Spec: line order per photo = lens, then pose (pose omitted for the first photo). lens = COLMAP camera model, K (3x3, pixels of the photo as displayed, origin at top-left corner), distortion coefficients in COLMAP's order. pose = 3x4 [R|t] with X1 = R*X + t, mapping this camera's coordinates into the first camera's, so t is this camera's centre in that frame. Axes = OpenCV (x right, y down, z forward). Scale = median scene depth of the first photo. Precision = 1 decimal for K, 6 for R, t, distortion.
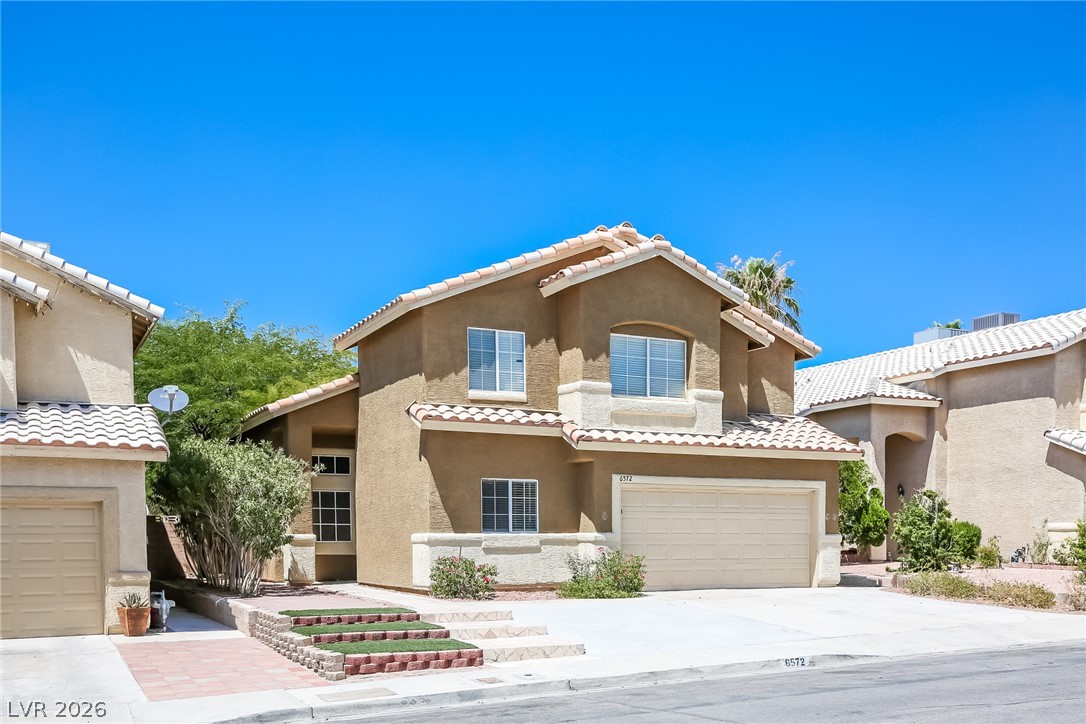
lens RADIAL K [[1093.0, 0, 543.0], [0, 1093.0, 362.0], [0, 0, 1]] dist [0.040182, -0.007340]
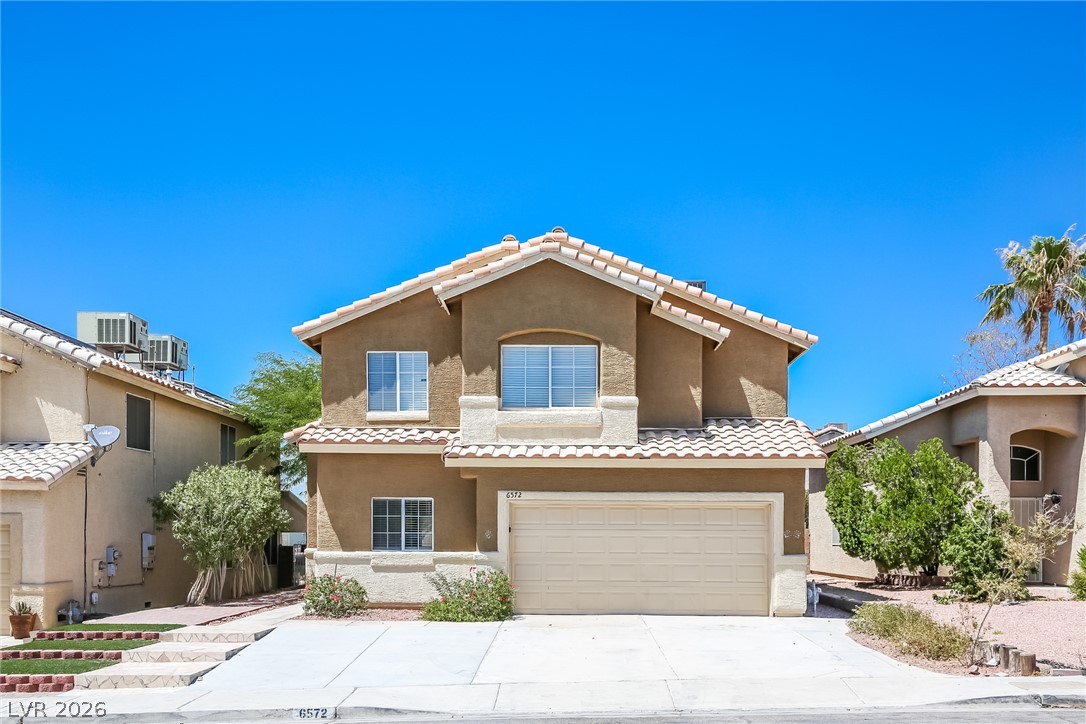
lens RADIAL K [[967.0, 0, 543.0], [0, 967.0, 362.0], [0, 0, 1]] dist [0.023398, 0.018363]
pose [[0.879721, -0.079556, -0.468788, 0.505229], [0.069668, 0.996830, -0.038430, 0.024850], [0.470359, 0.001148, 0.882474, 0.265131]]
